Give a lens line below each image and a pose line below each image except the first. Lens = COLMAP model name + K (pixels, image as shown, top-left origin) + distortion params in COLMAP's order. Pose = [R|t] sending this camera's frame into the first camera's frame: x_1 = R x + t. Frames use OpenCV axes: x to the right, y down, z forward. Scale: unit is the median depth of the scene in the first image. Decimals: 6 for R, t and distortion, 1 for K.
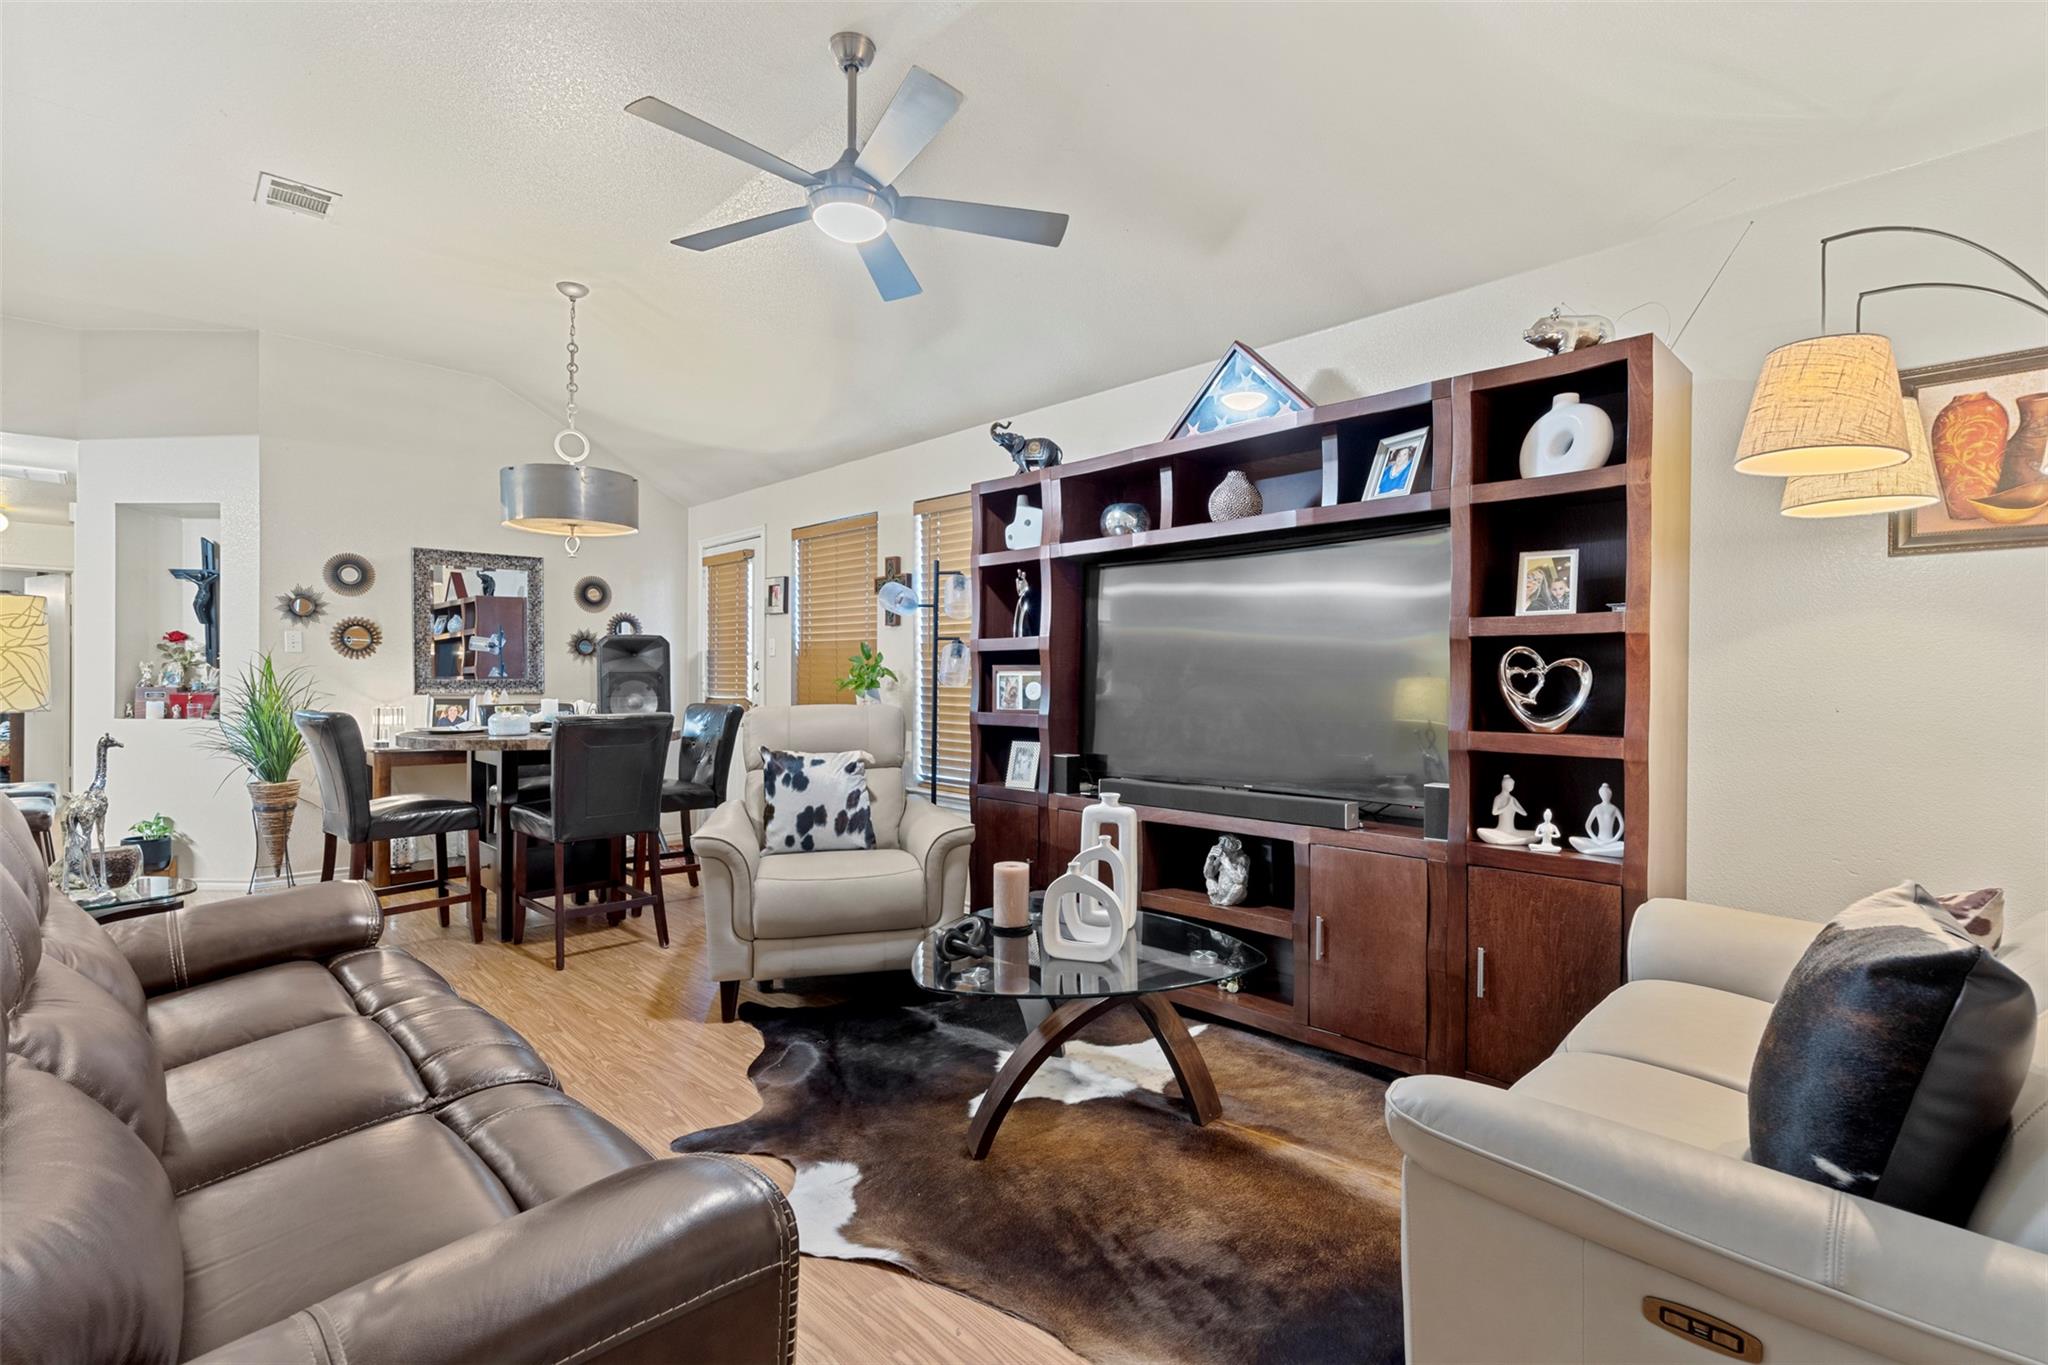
lens RADIAL K [[951.6, 0, 1034.0], [0, 951.6, 688.3], [0, 0, 1]] dist [-0.004660, 0.001965]
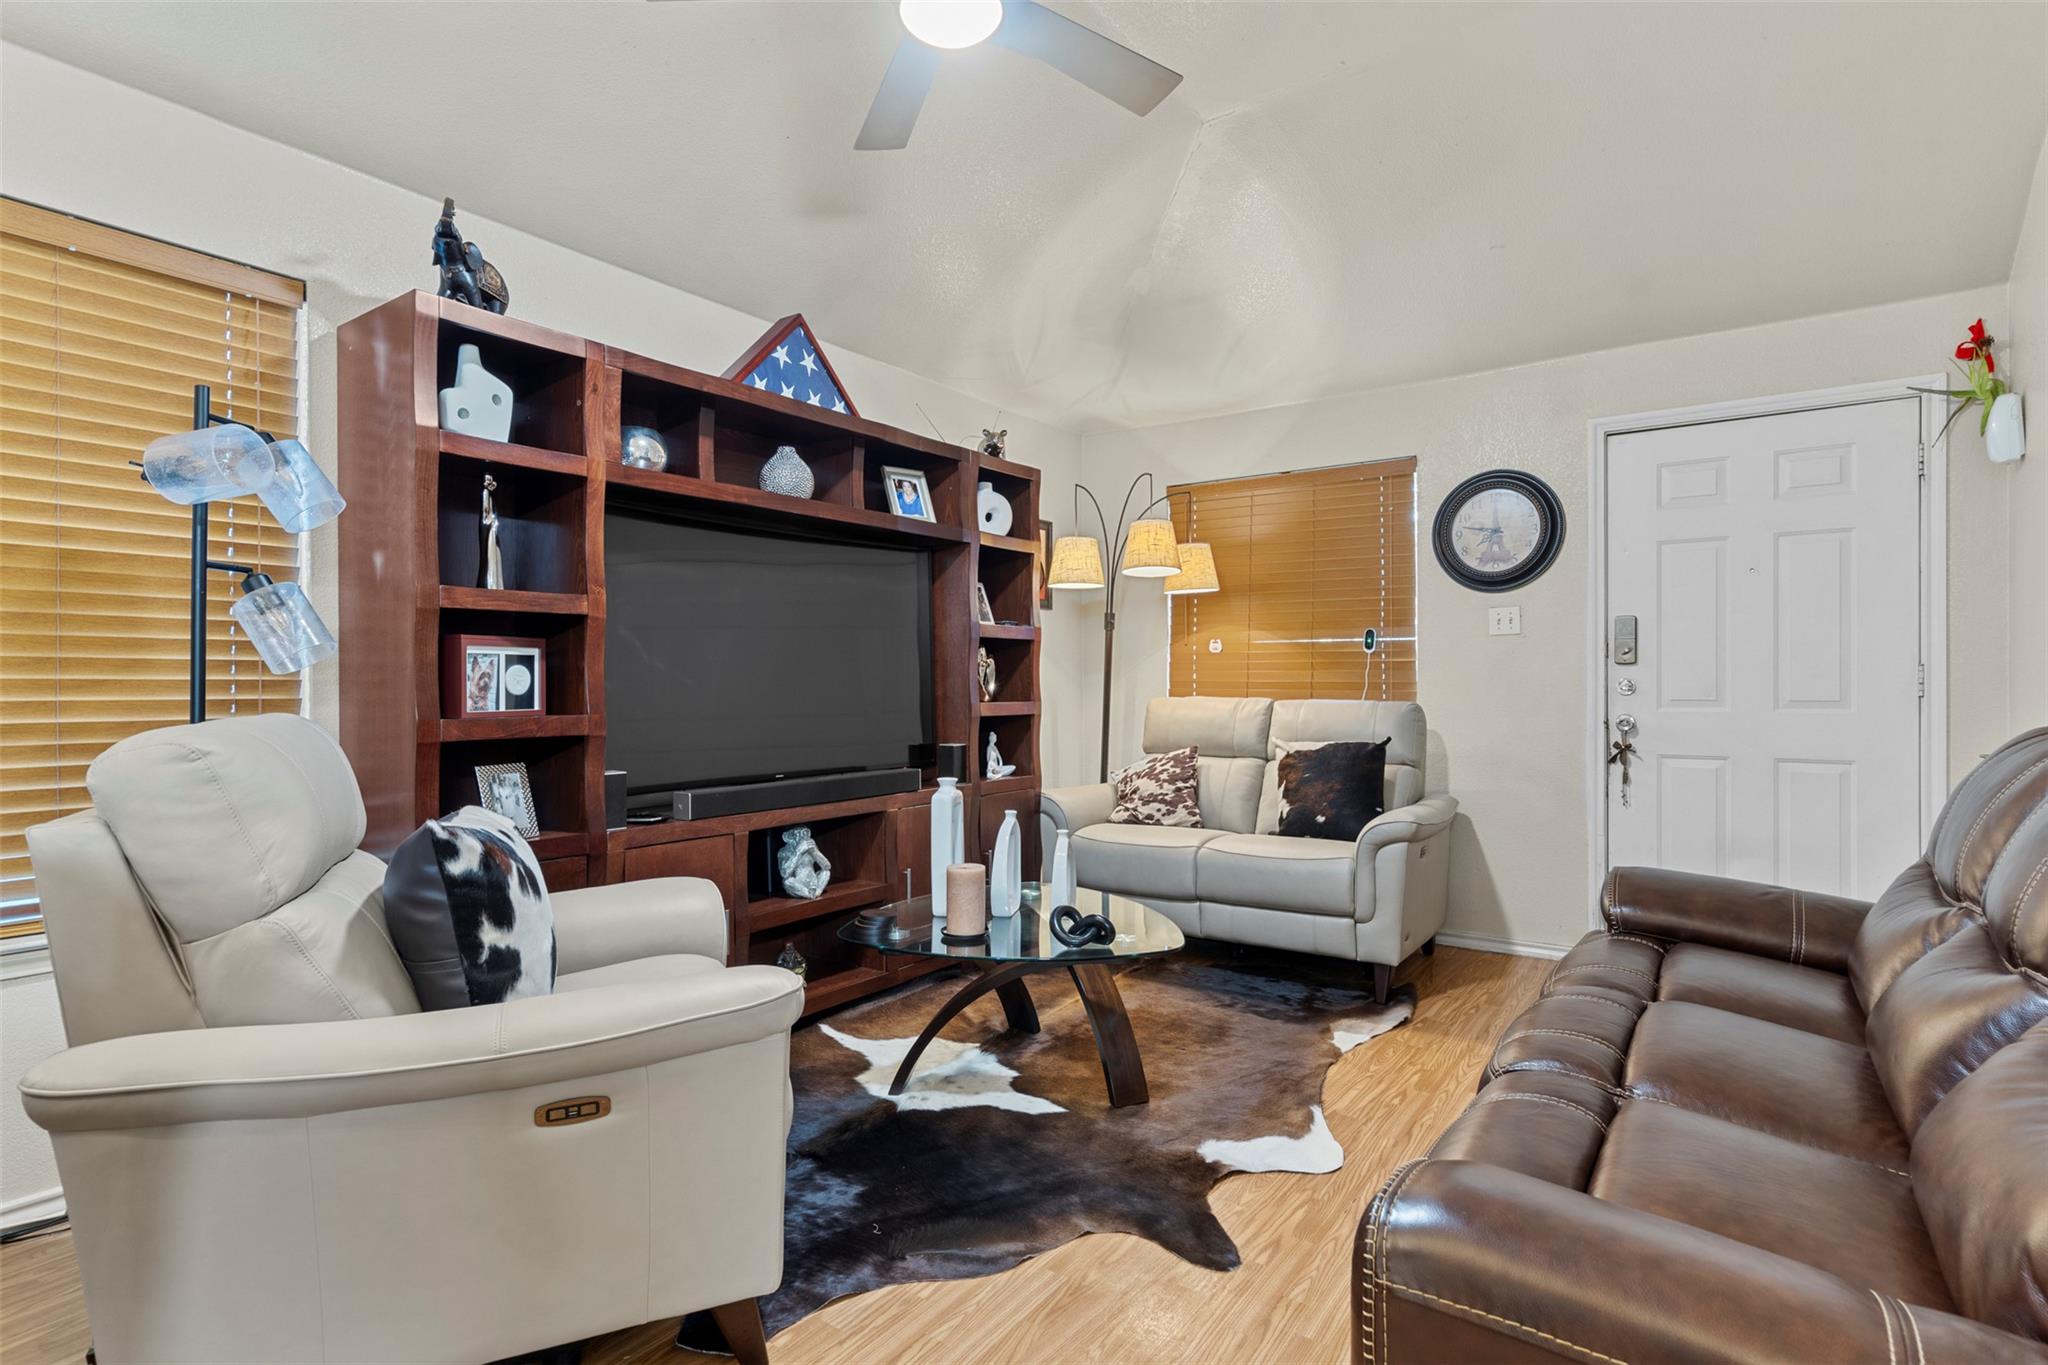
lens RADIAL K [[1028.3, 0, 1020.0], [0, 1028.3, 684.8], [0, 0, 1]] dist [0.008122, 0.000806]
pose [[-0.168861, -0.023812, 0.985352, -0.911439], [-0.012427, 0.999680, 0.022029, -0.015341], [-0.985562, -0.008525, -0.169103, 1.015688]]
